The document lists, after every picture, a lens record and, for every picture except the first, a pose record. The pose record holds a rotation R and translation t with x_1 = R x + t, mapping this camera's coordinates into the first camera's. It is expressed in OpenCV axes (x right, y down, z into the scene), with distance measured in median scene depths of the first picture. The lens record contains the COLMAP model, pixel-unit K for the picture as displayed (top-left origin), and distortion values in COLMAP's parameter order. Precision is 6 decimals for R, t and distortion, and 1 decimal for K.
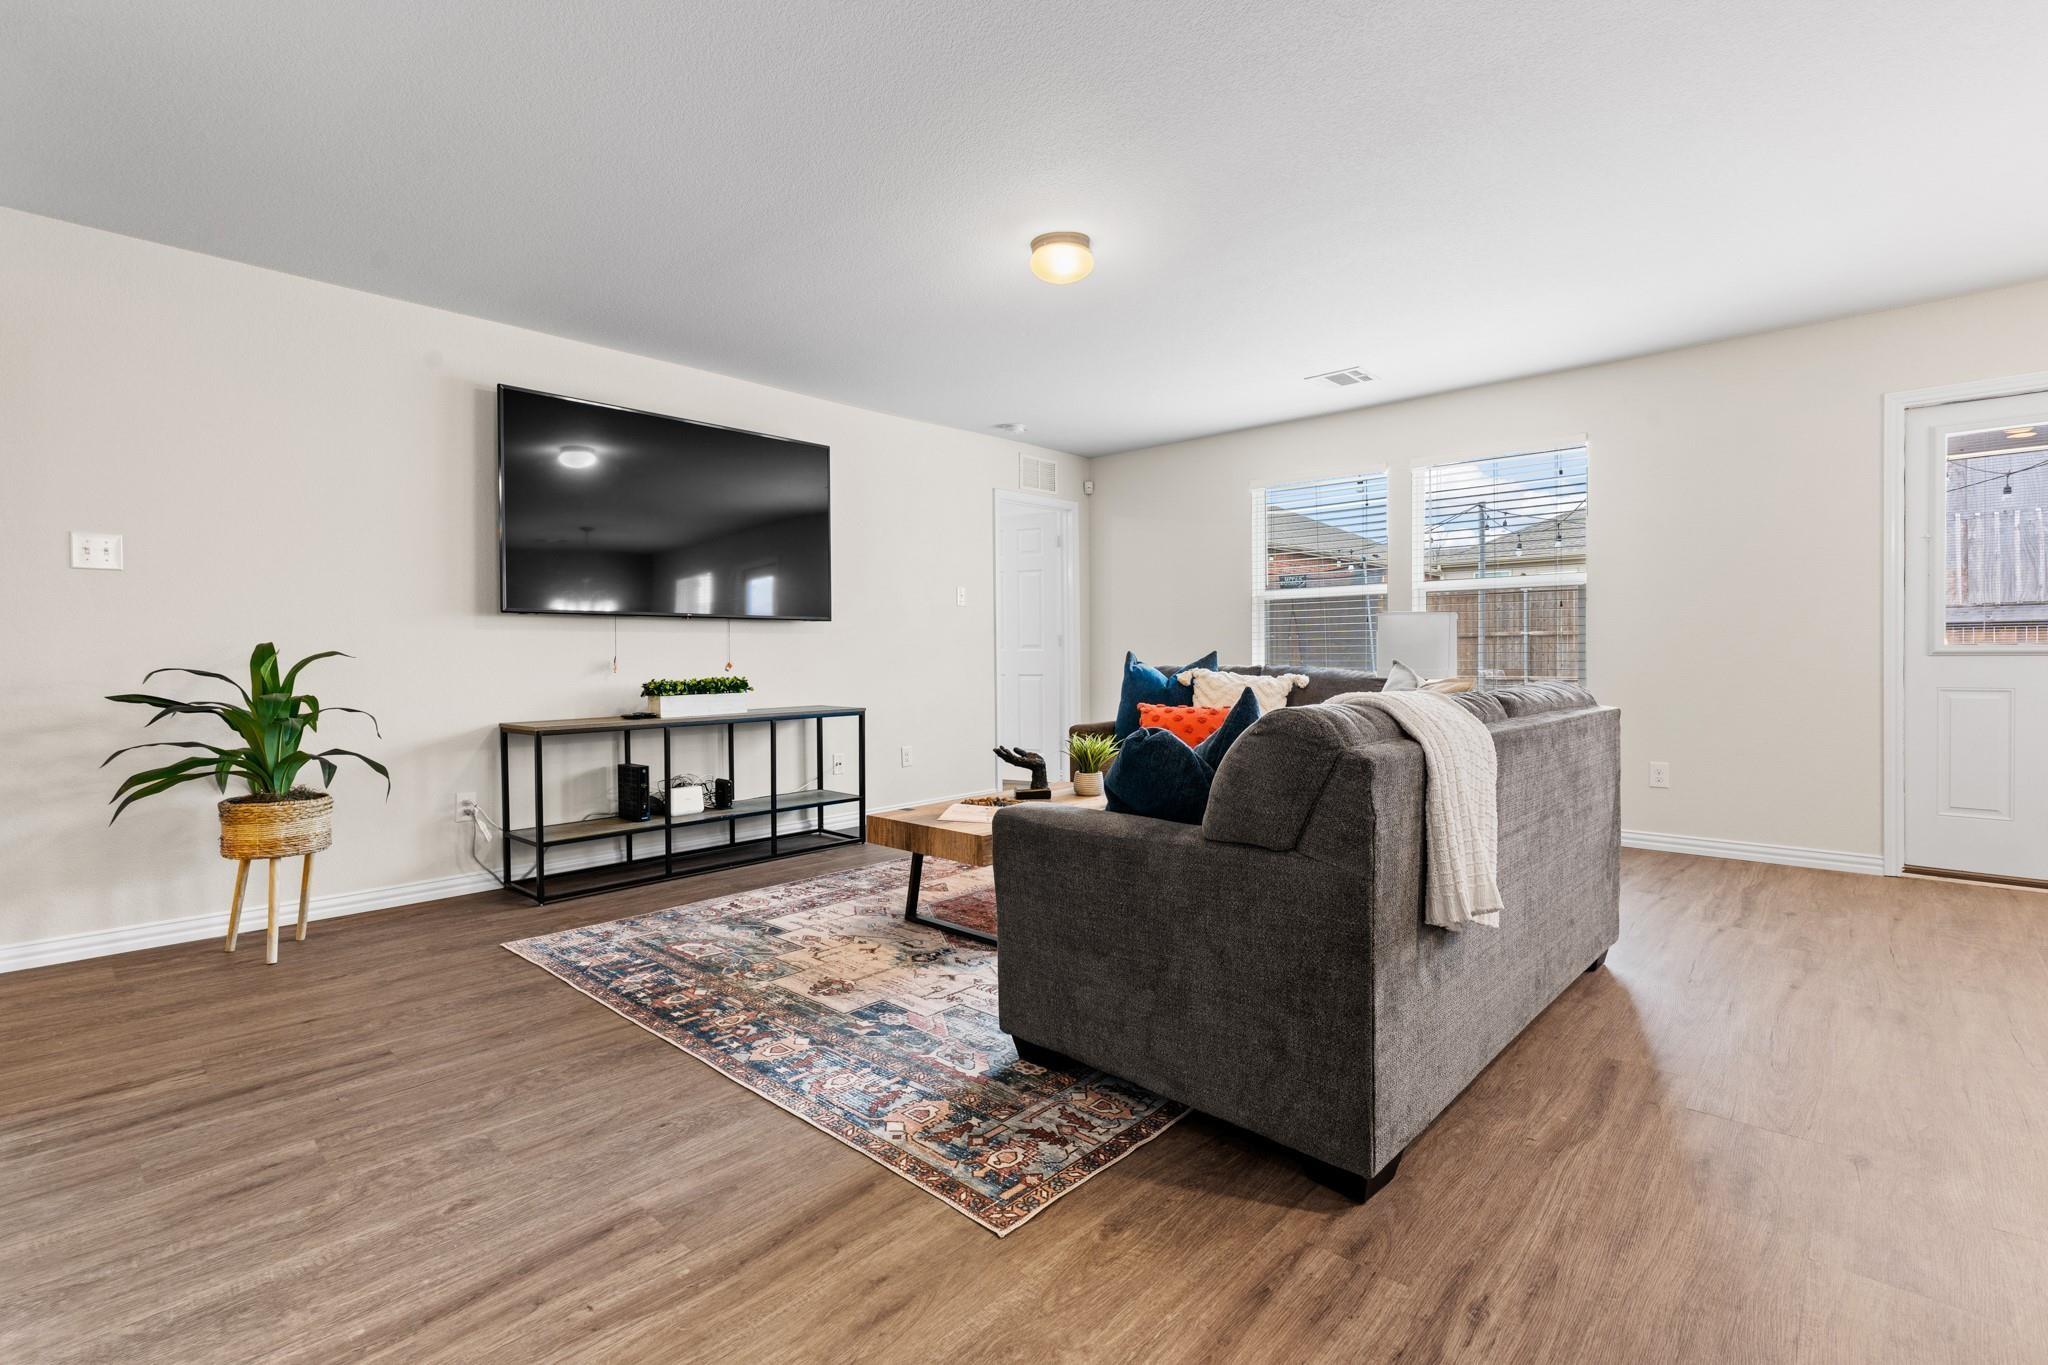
lens RADIAL K [[937.6, 0, 1020.9], [0, 937.6, 657.2], [0, 0, 1]] dist [-0.000720, 0.000095]
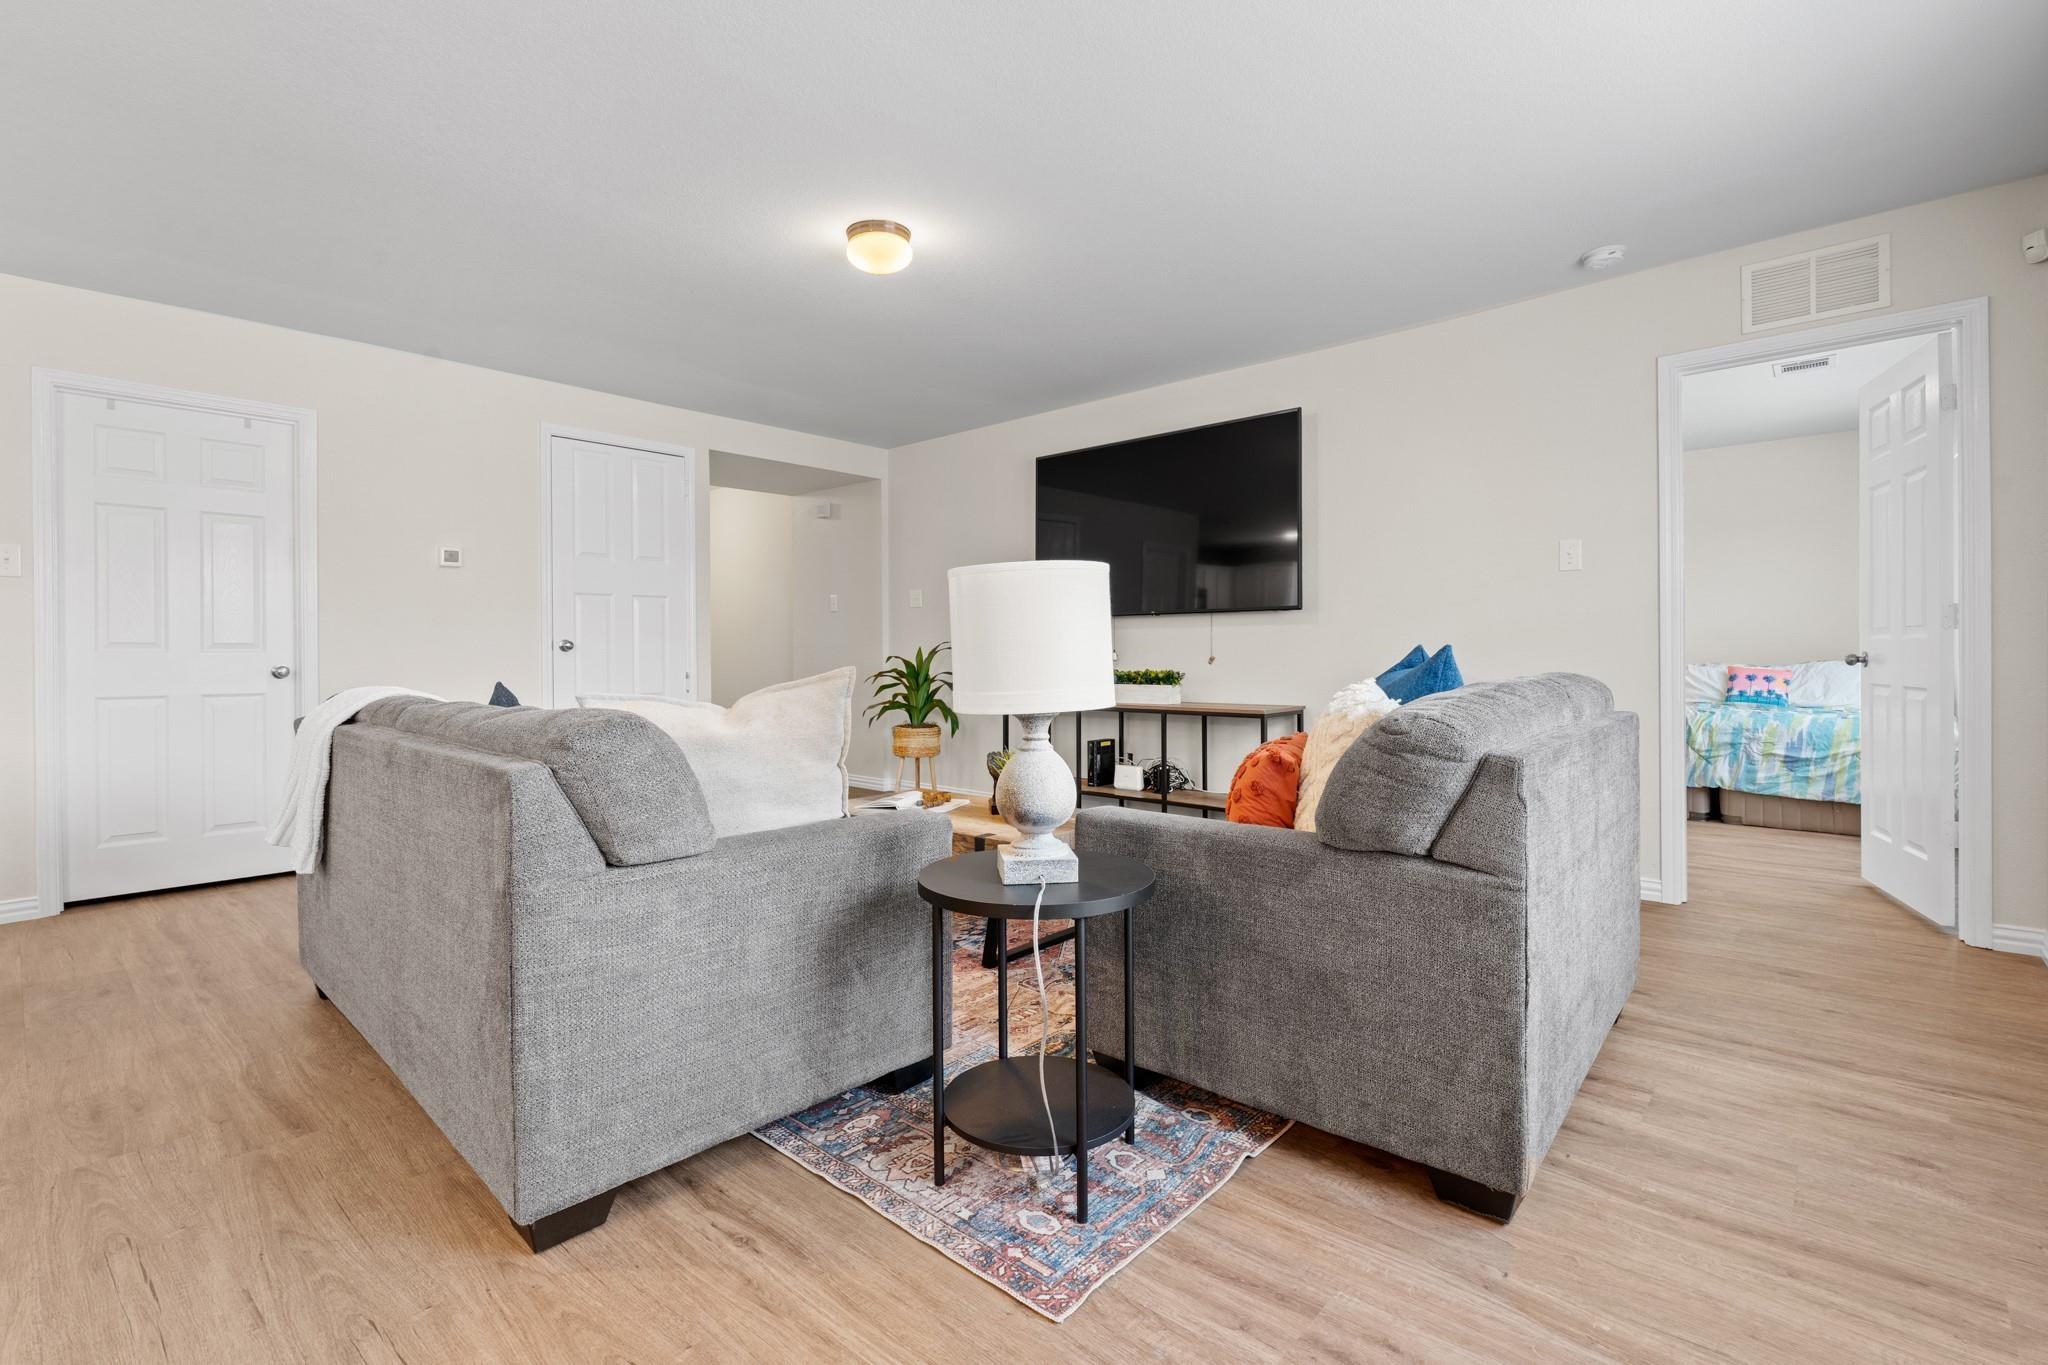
lens RADIAL K [[937.6, 0, 1020.9], [0, 937.6, 657.2], [0, 0, 1]] dist [-0.000720, 0.000095]
pose [[0.006067, 0.007675, -0.999952, 0.895794], [-0.002511, 0.999968, 0.007660, -0.000742], [0.999978, 0.002465, 0.006087, 0.994625]]
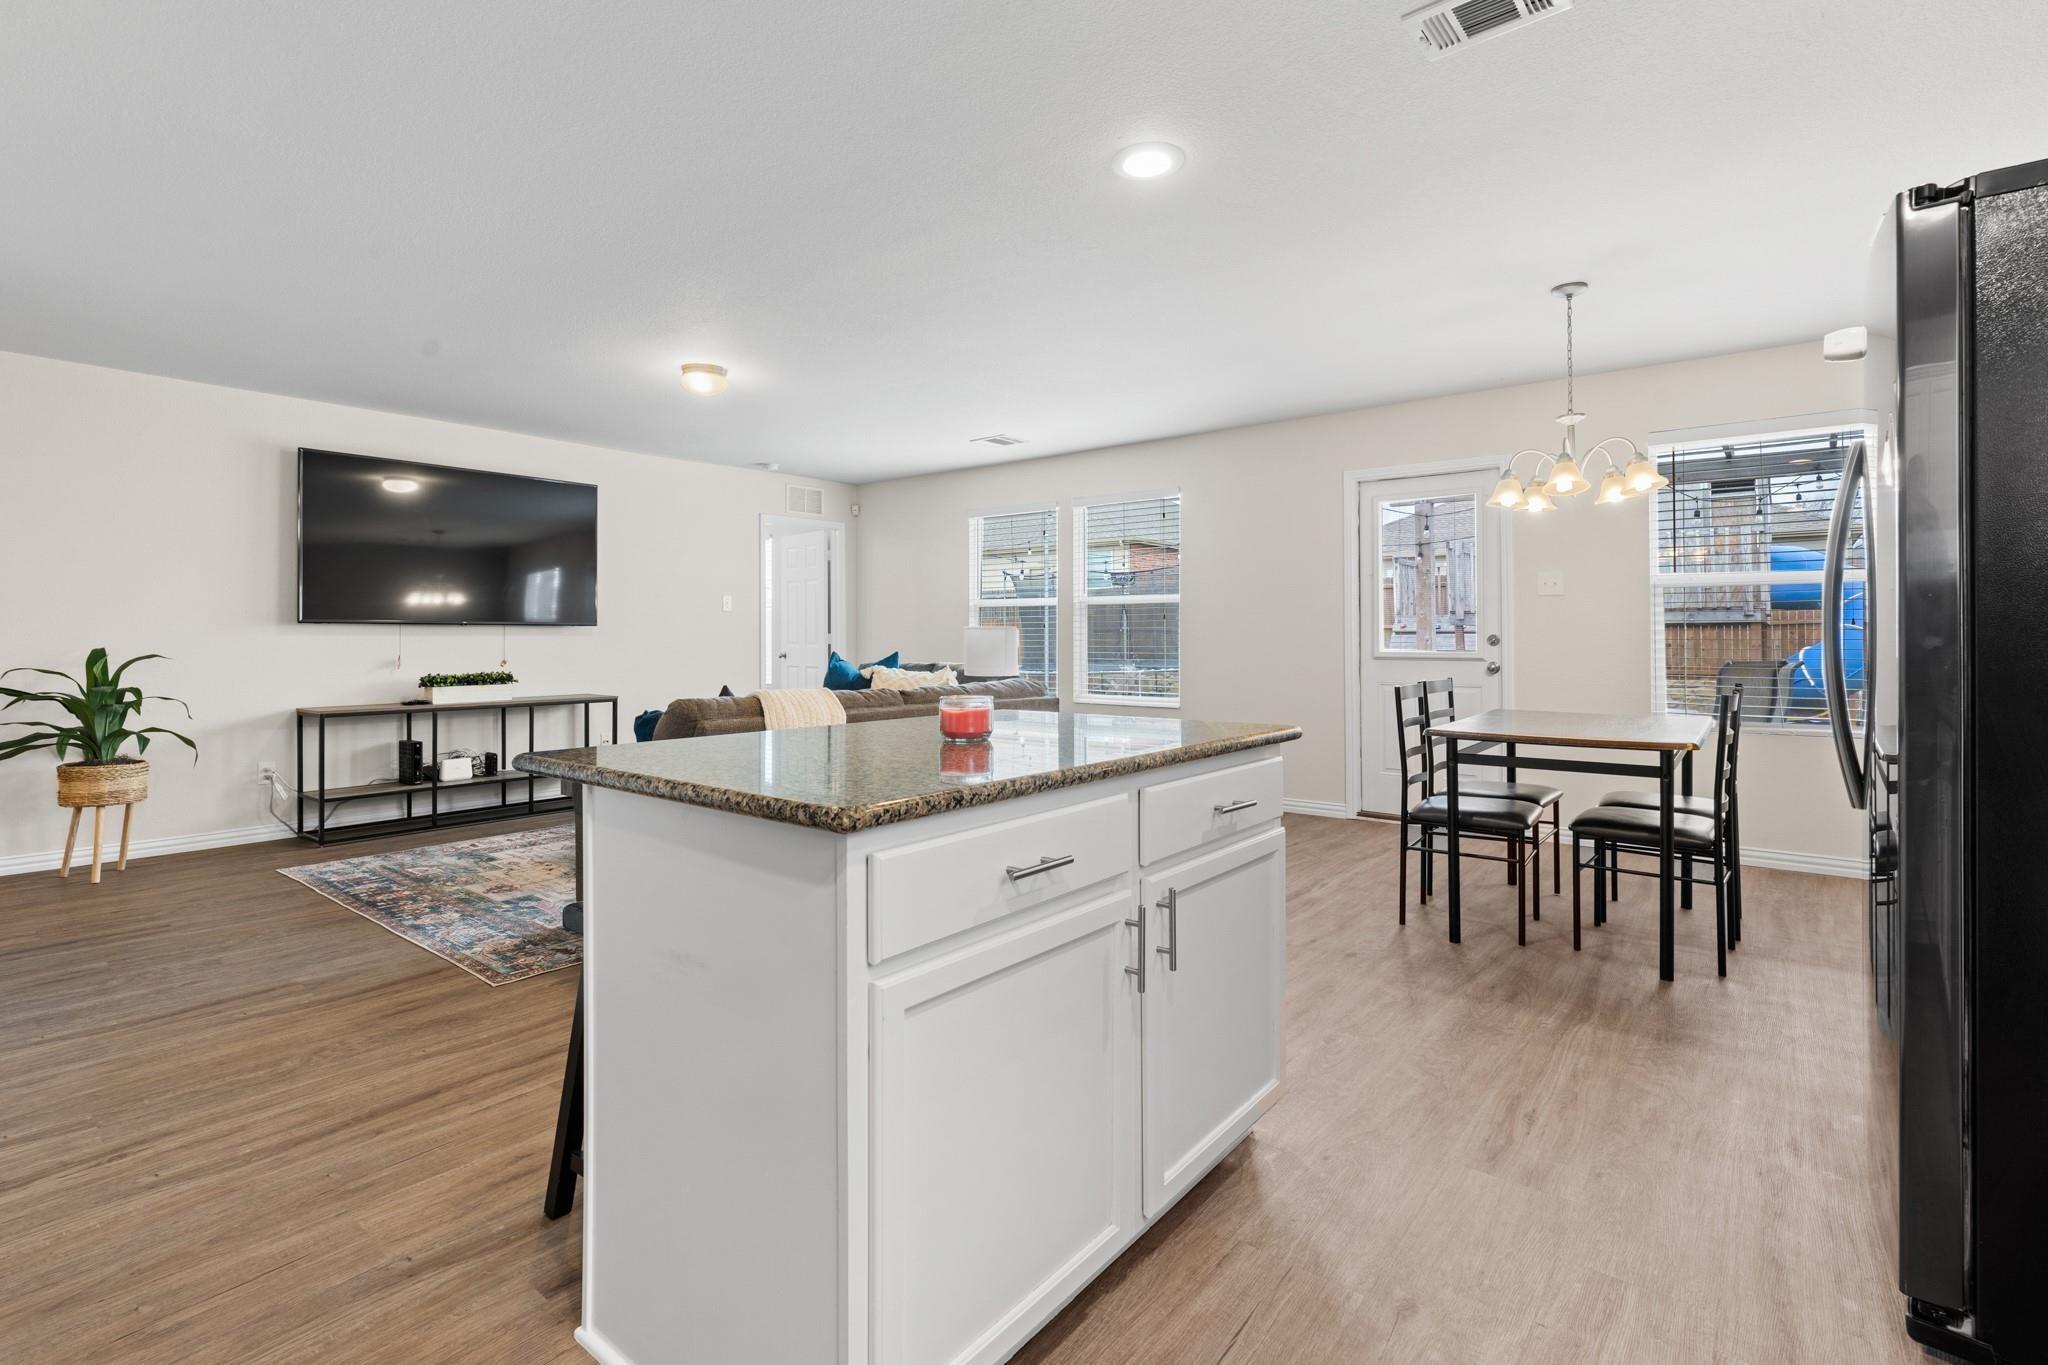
lens RADIAL K [[951.5, 0, 1022.9], [0, 951.5, 625.7], [0, 0, 1]] dist [-0.000050, 0.000266]
pose [[0.997592, 0.005937, 0.069098, 0.368857], [-0.004742, 0.999836, -0.017454, -0.026385], [-0.069190, 0.017085, 0.997457, -0.396881]]
